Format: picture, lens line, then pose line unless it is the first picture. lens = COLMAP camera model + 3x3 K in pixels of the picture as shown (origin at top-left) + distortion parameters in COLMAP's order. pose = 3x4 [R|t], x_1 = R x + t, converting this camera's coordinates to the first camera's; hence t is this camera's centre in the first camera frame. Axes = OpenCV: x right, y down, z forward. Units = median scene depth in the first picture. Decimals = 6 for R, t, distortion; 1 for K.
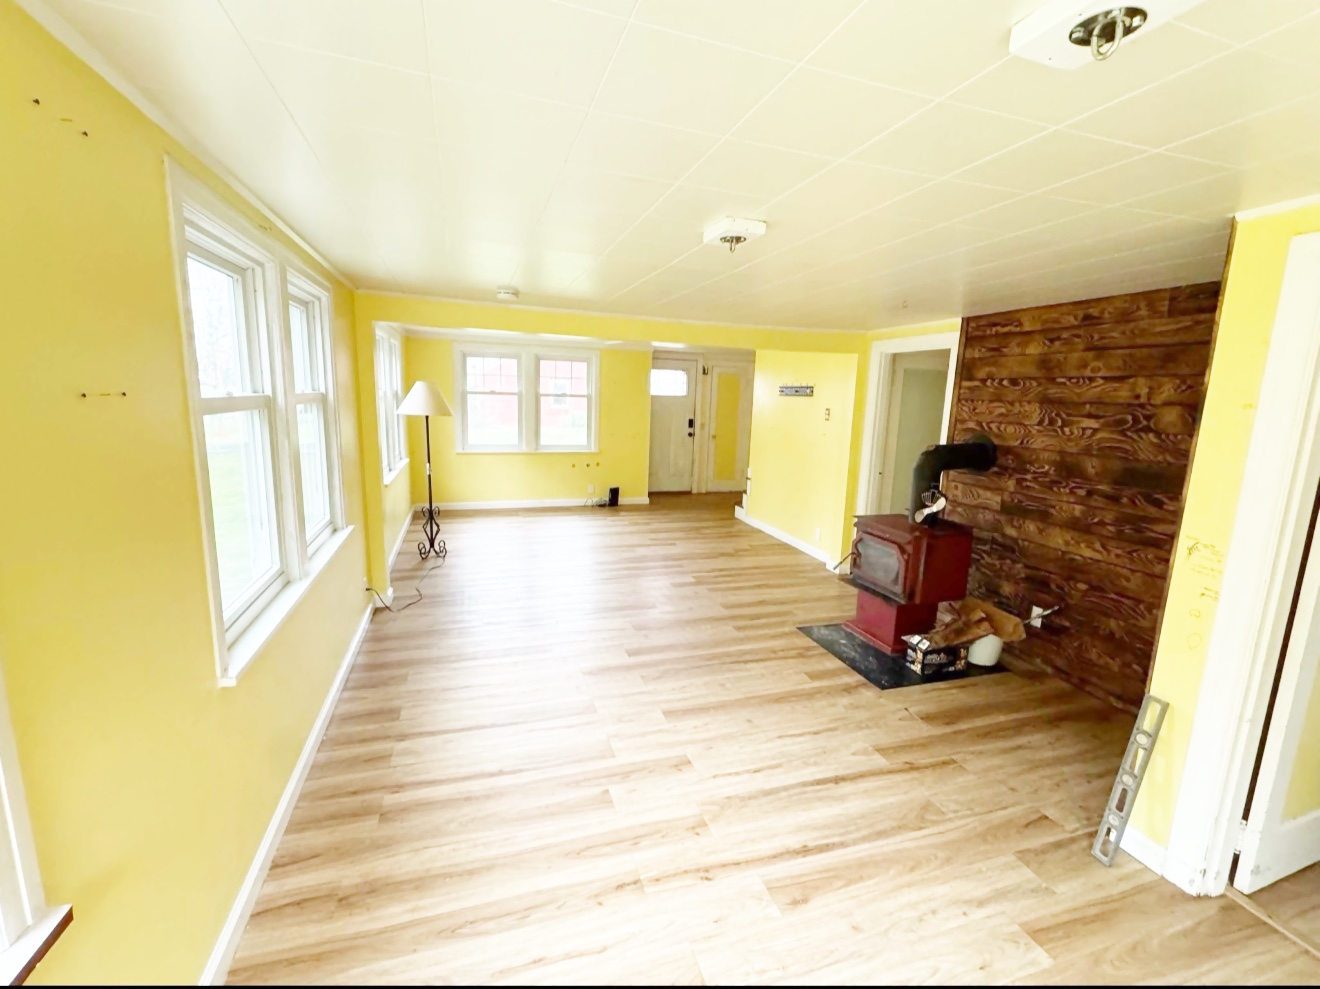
lens RADIAL K [[587.0, 0, 660.0], [0, 587.0, 494.5], [0, 0, 1]] dist [0.000188, 0.000001]
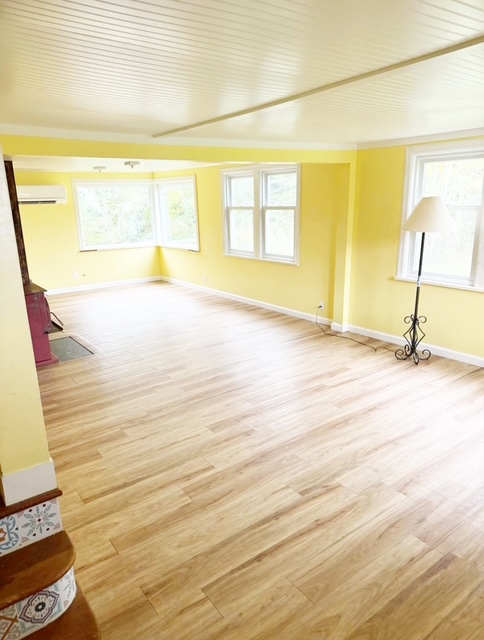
lens RADIAL K [[462.8, 0, 242.0], [0, 462.8, 320.0], [0, 0, 1]] dist [-0.002019, -0.000589]
pose [[-0.946212, 0.072708, -0.315271, 0.189860], [-0.063262, 0.914040, 0.400661, -0.306508], [0.317301, 0.399055, -0.860276, 1.738413]]
